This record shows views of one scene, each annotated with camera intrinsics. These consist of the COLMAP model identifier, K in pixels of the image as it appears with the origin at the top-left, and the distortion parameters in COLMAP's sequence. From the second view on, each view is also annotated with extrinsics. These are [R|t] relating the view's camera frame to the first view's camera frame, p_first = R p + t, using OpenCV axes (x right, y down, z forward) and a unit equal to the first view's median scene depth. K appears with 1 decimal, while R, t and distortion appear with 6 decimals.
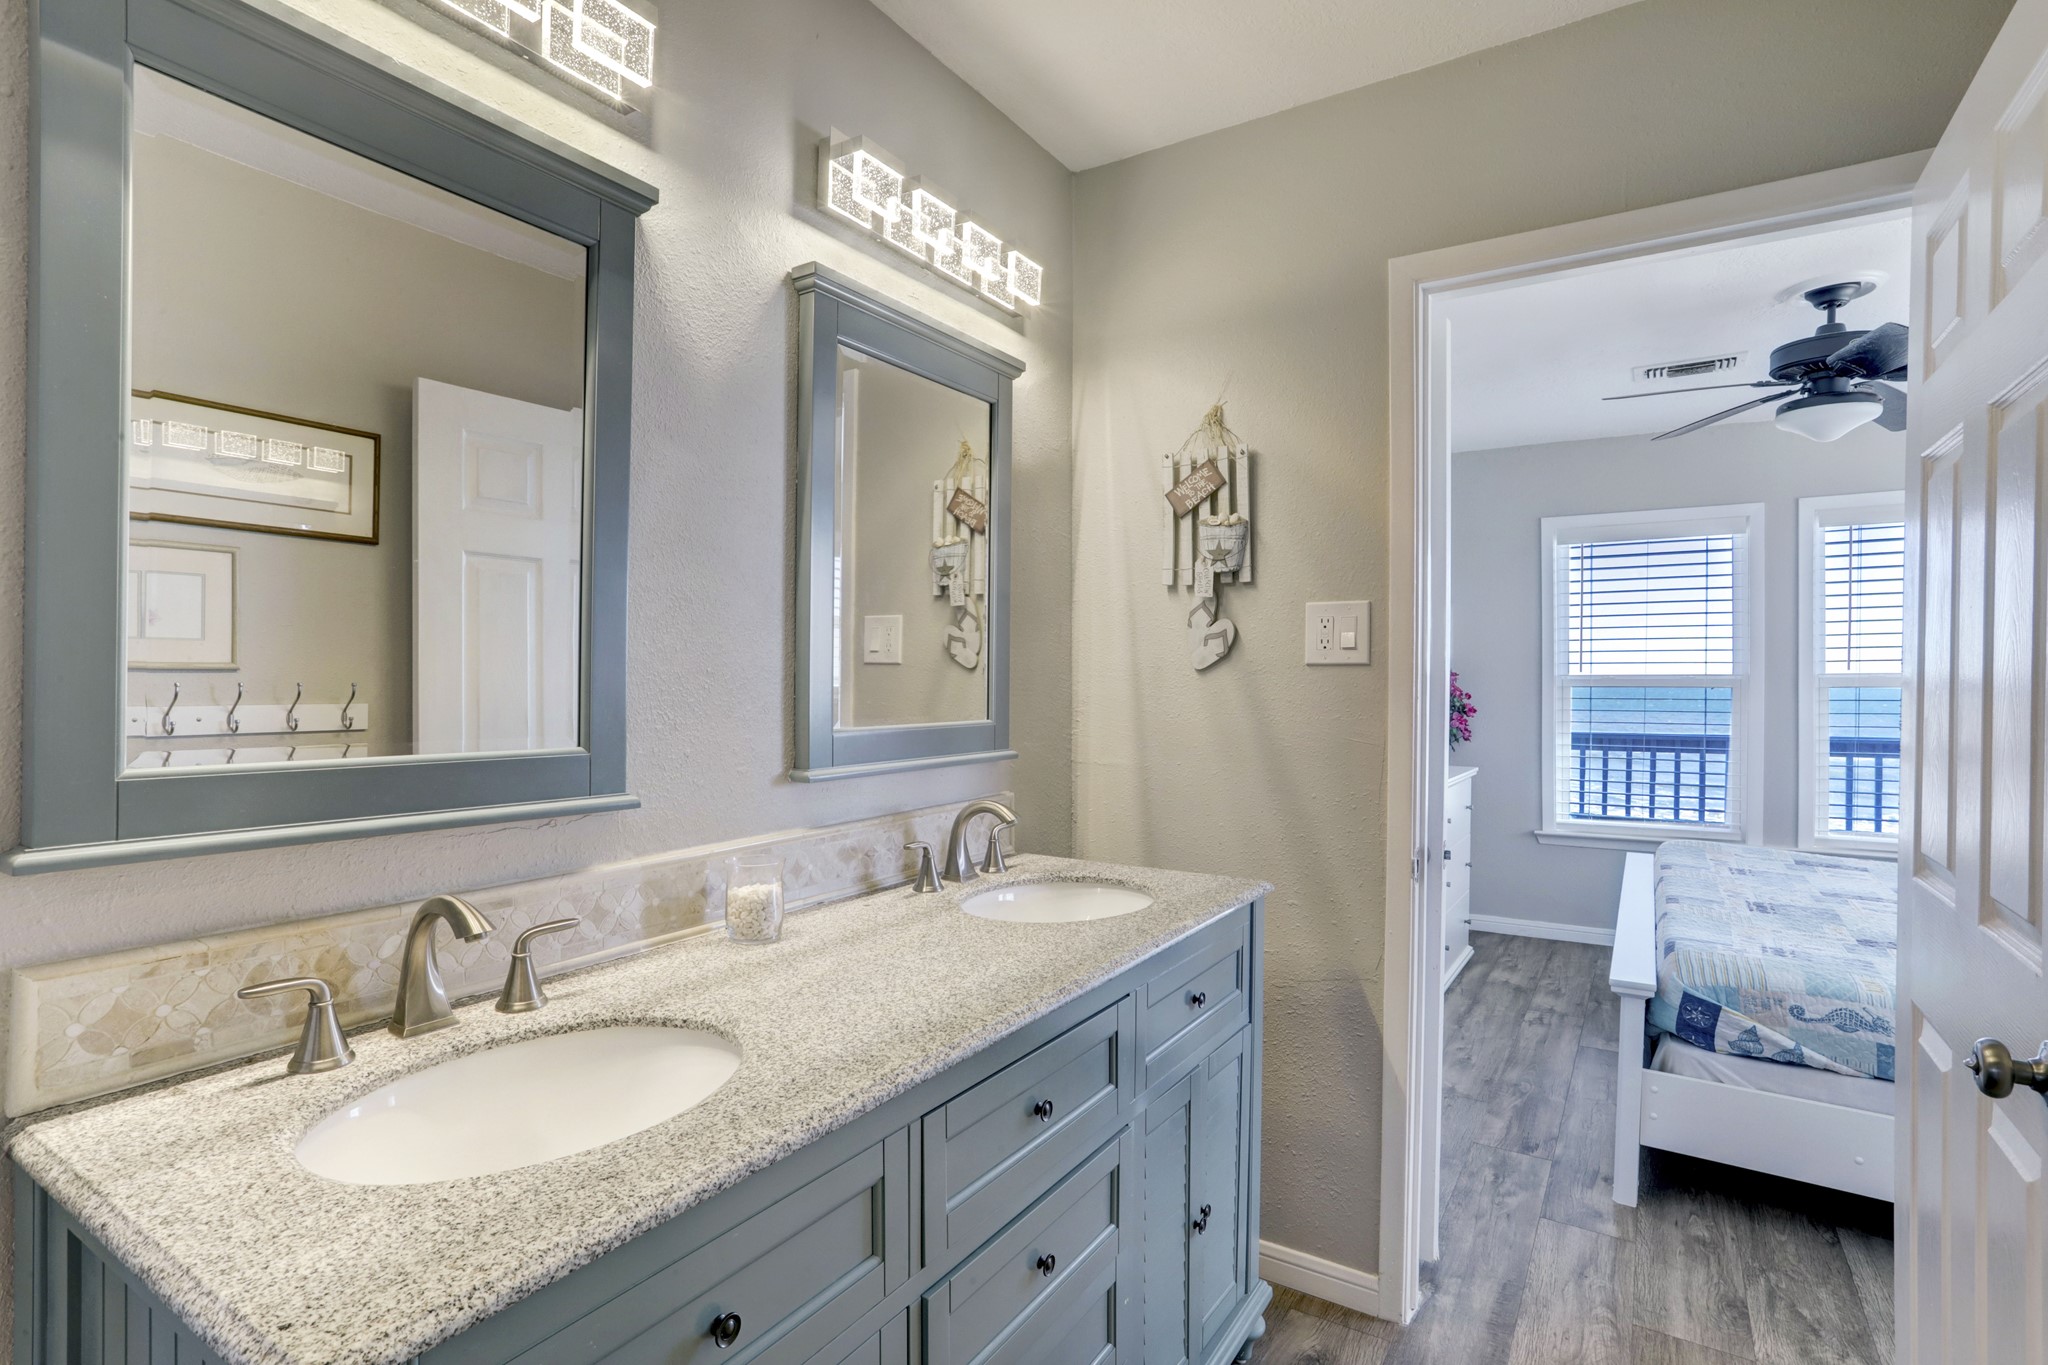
lens RADIAL K [[1013.0, 0, 993.1], [0, 1013.0, 680.2], [0, 0, 1]] dist [-0.055009, 0.030362]
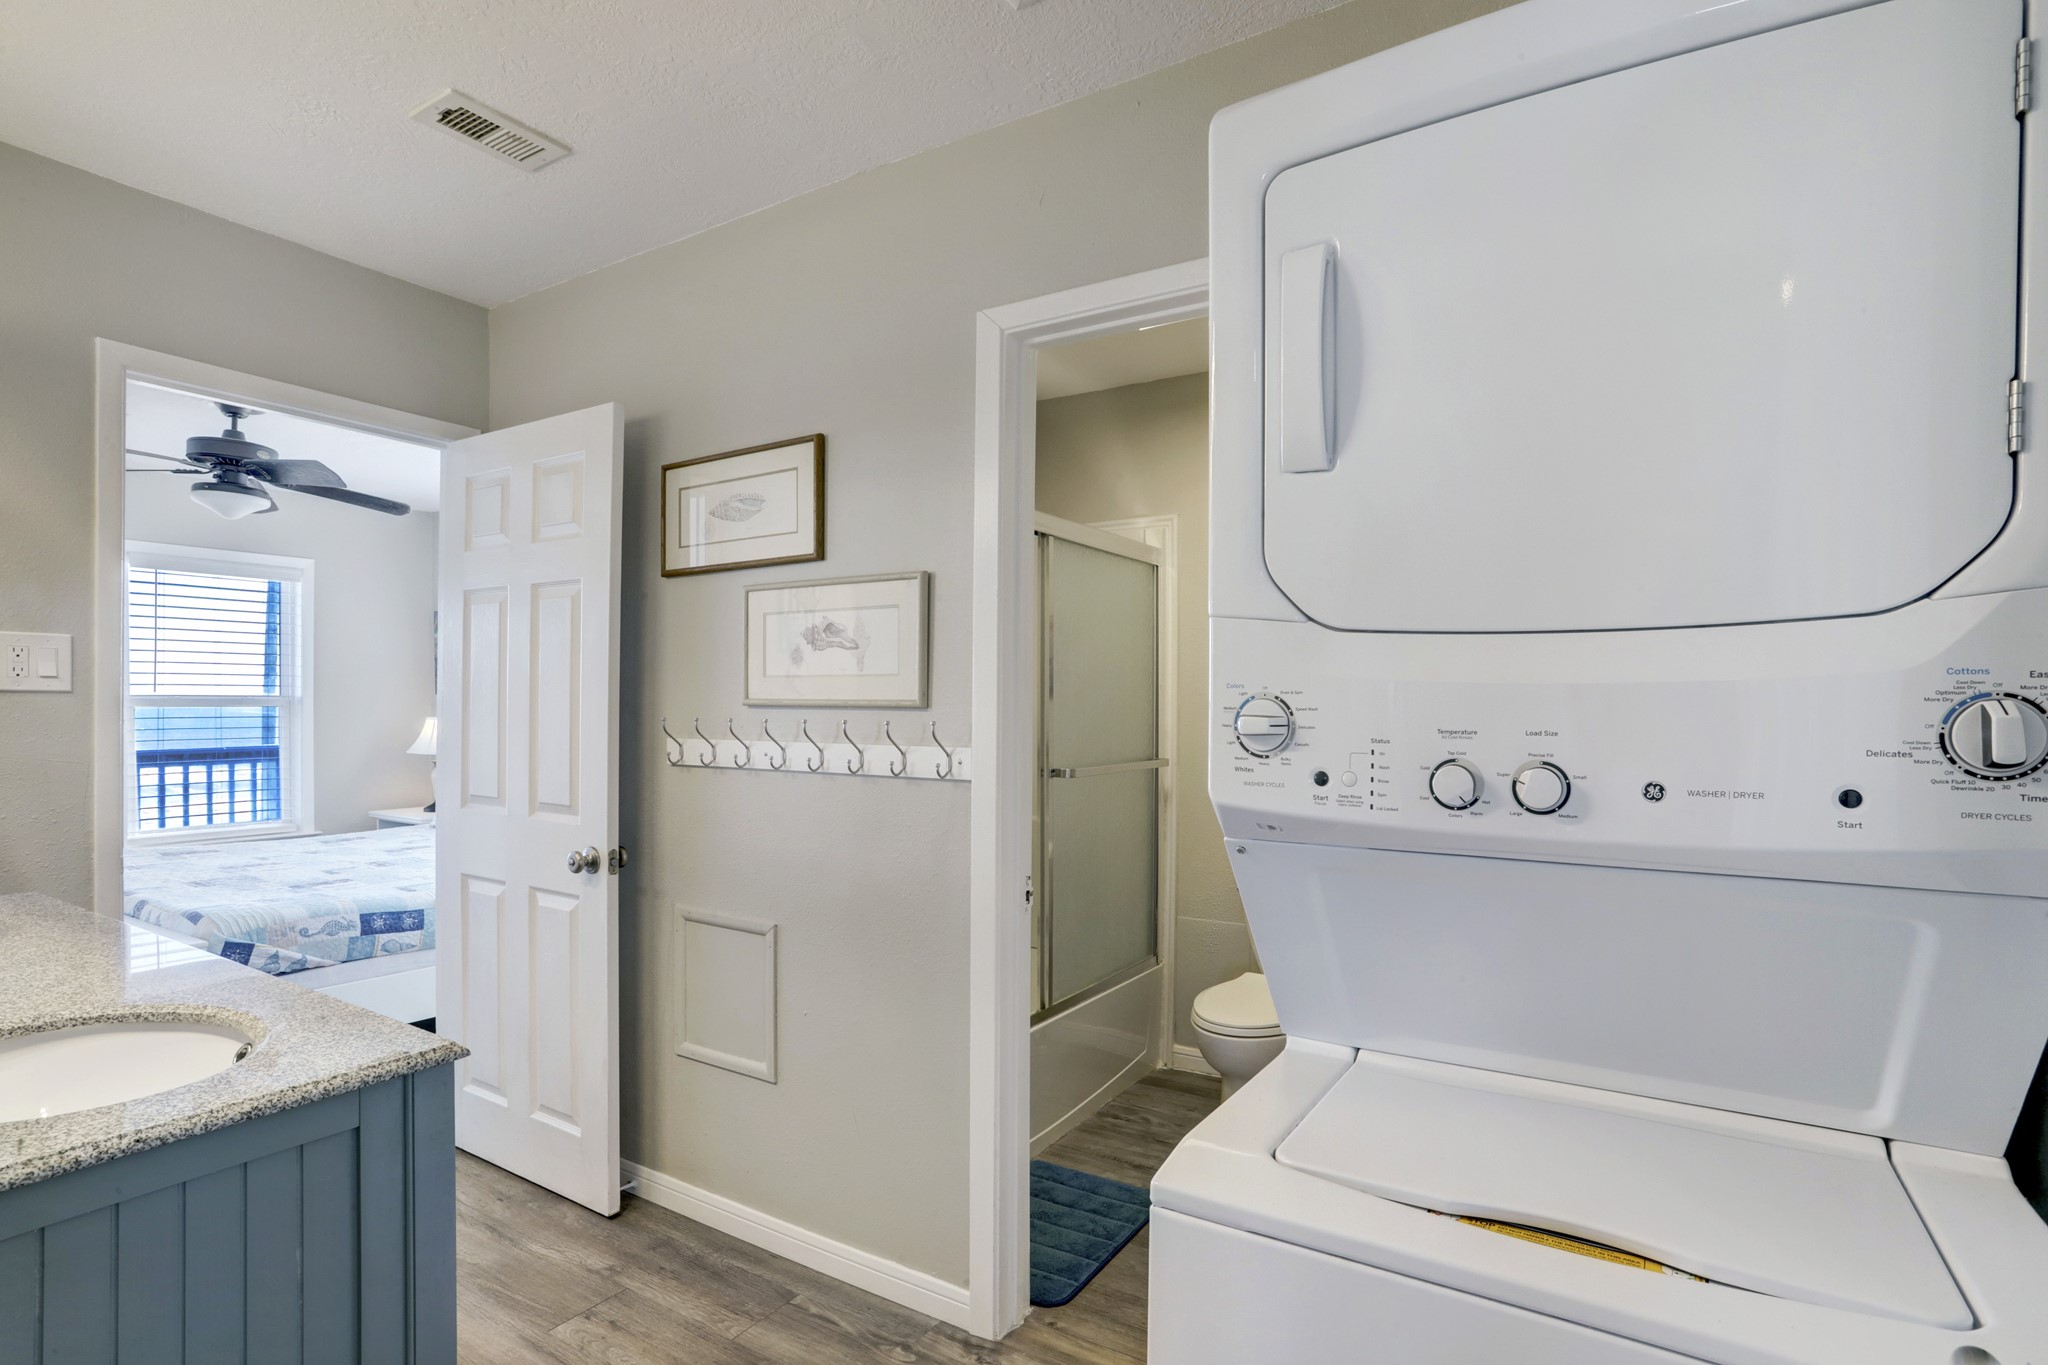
lens RADIAL K [[1001.8, 0, 1027.1], [0, 1001.8, 708.3], [0, 0, 1]] dist [-0.030580, 0.000583]
pose [[-0.015561, -0.005544, 0.999864, -0.664304], [-0.005699, 0.999969, 0.005456, -0.008457], [-0.999863, -0.005613, -0.015592, -0.042411]]
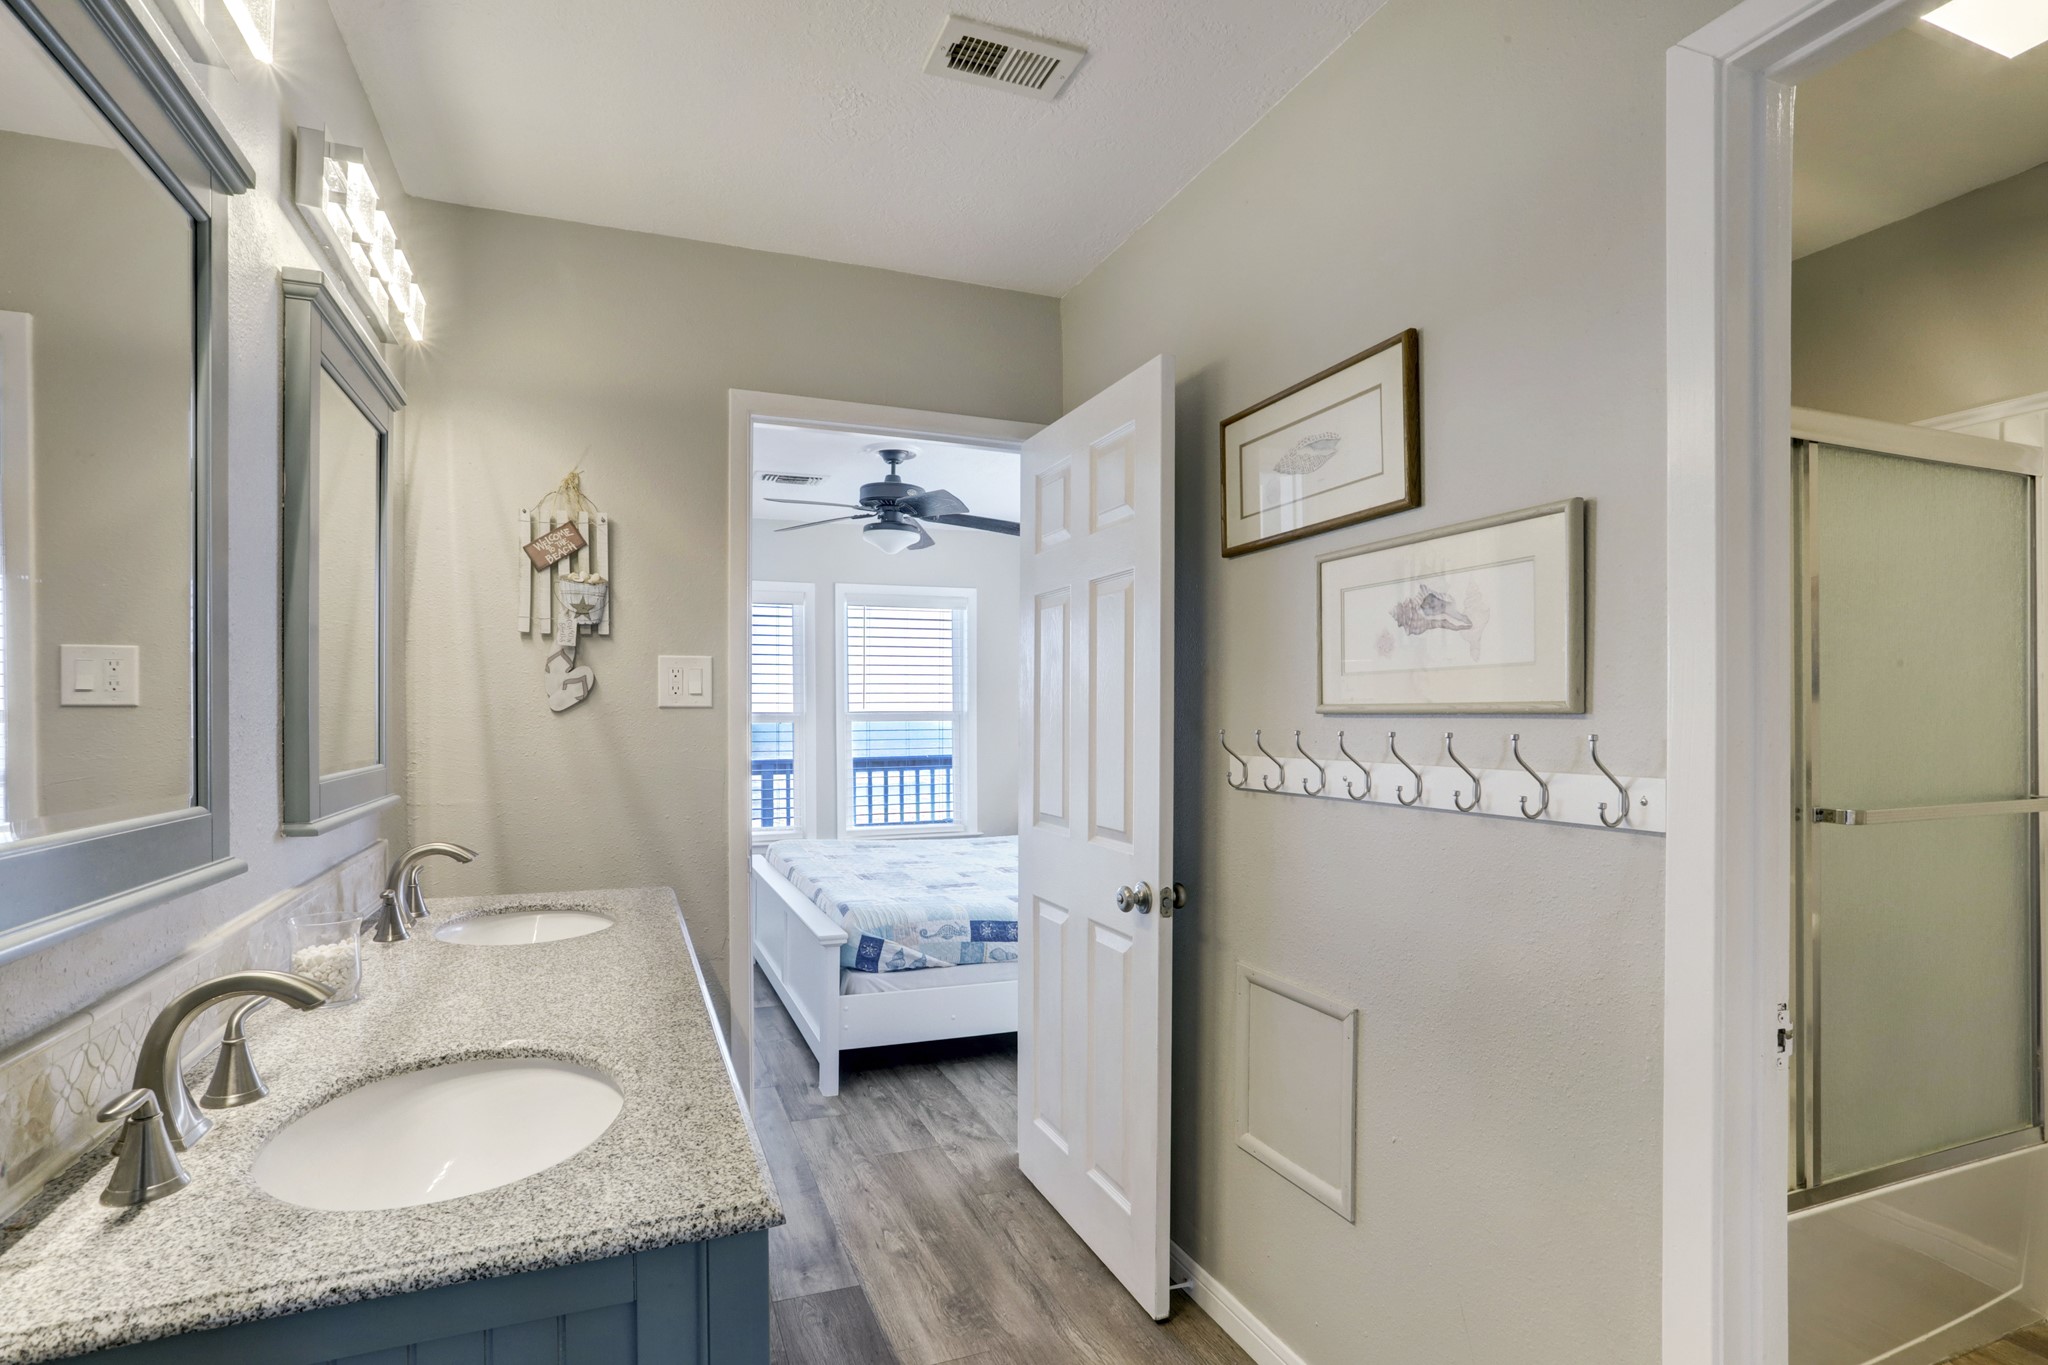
lens RADIAL K [[1013.0, 0, 1011.4], [0, 1013.0, 724.2], [0, 0, 1]] dist [-0.055009, 0.030362]
pose [[0.587554, -0.011808, 0.809099, -0.383092], [0.006220, 0.999930, 0.010077, -0.004638], [-0.809161, -0.000888, 0.587586, -0.035949]]
